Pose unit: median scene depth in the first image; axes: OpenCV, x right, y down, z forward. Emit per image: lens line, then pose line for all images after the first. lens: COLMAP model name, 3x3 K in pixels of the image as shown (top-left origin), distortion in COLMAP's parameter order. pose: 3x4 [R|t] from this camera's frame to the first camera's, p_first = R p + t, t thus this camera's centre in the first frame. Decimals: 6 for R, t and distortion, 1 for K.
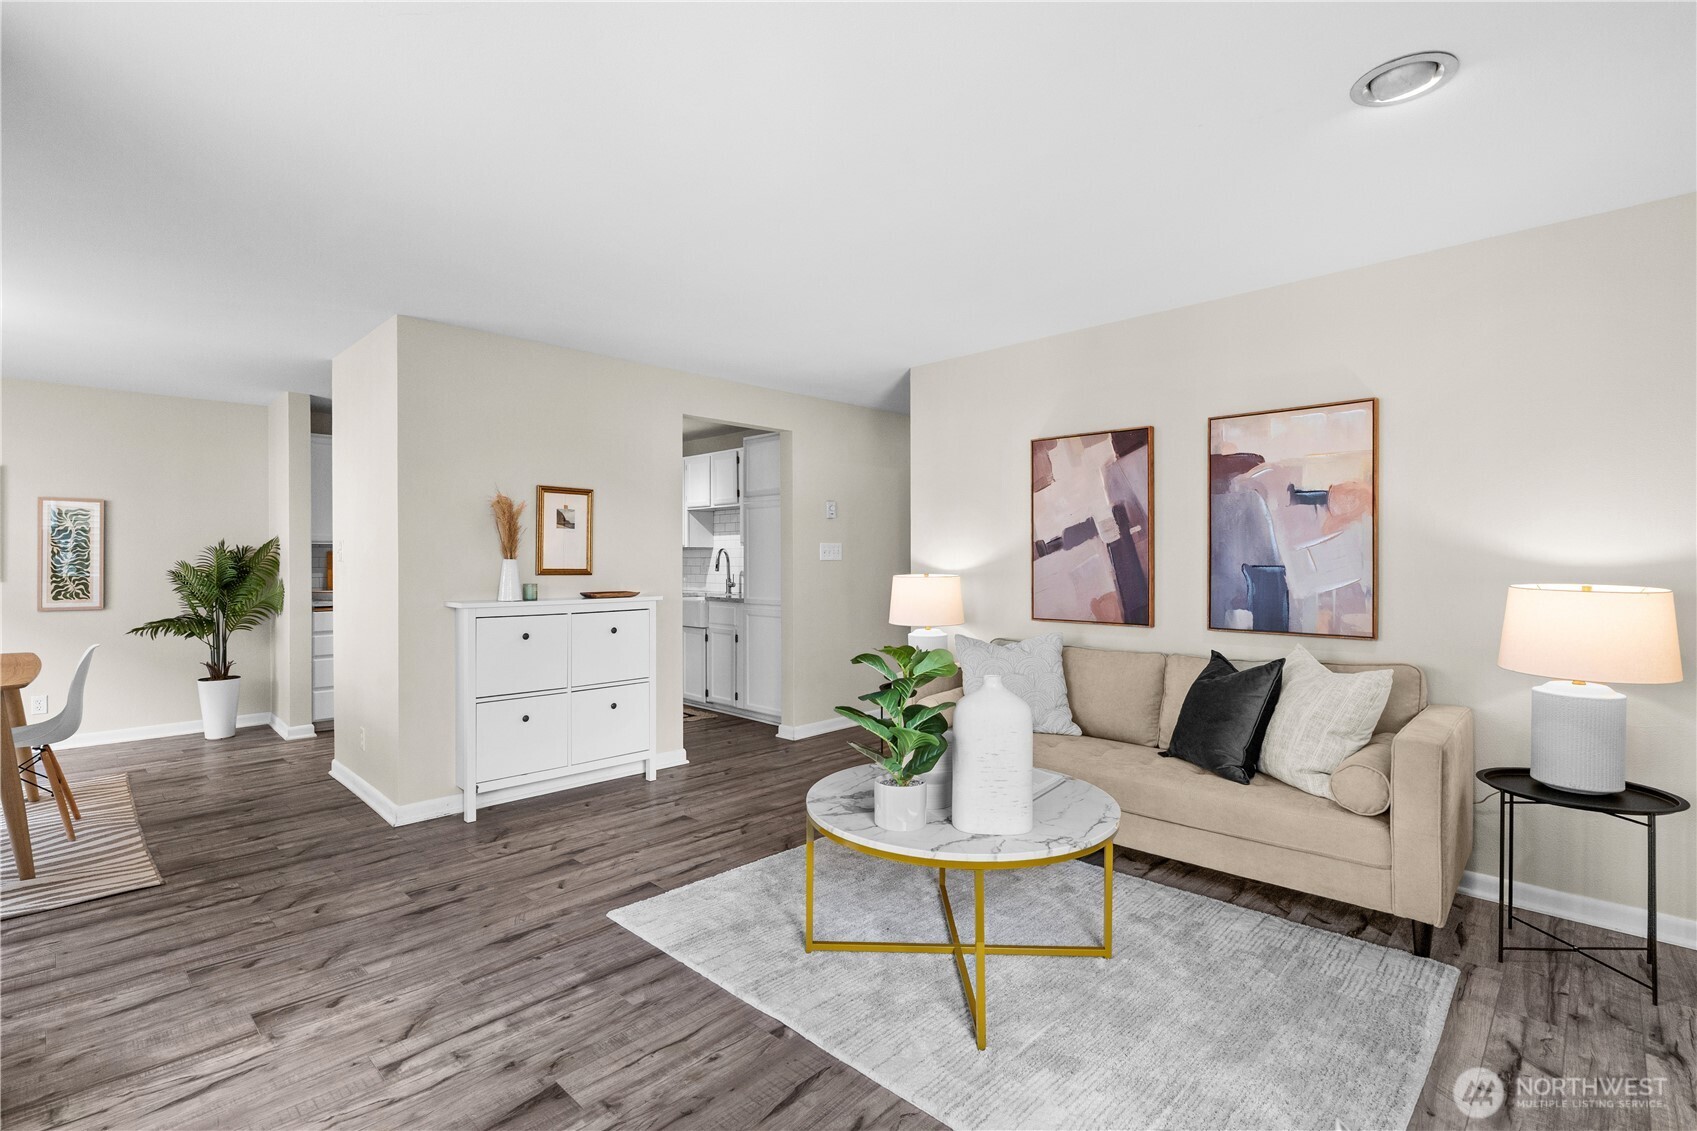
lens RADIAL K [[813.2, 0, 848.5], [0, 813.2, 565.5], [0, 0, 1]] dist [-0.002023, -0.000233]
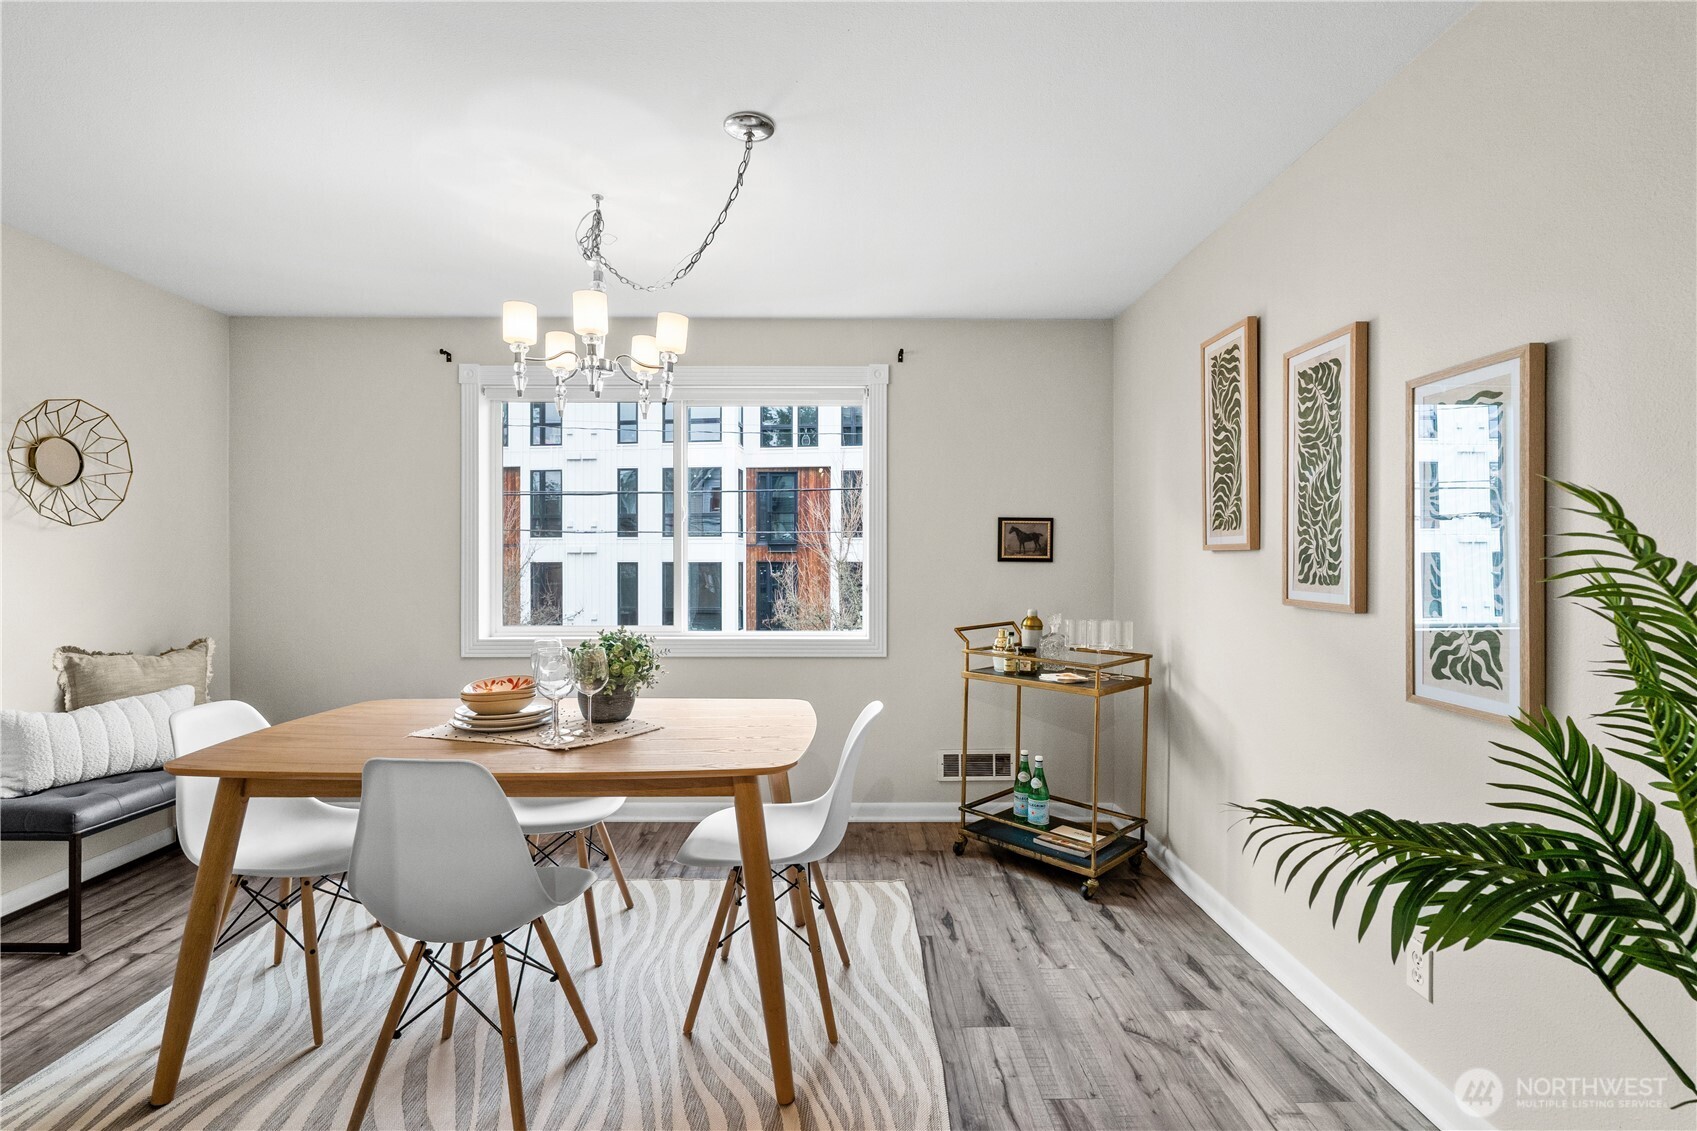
lens RADIAL K [[783.9, 0, 884.9], [0, 783.9, 561.4], [0, 0, 1]] dist [0.001152, 0.000379]
pose [[-0.710155, -0.001203, -0.704044, -0.544255], [-0.004399, 0.999987, 0.002728, -0.005165], [0.704032, 0.005034, -0.710151, 0.992579]]
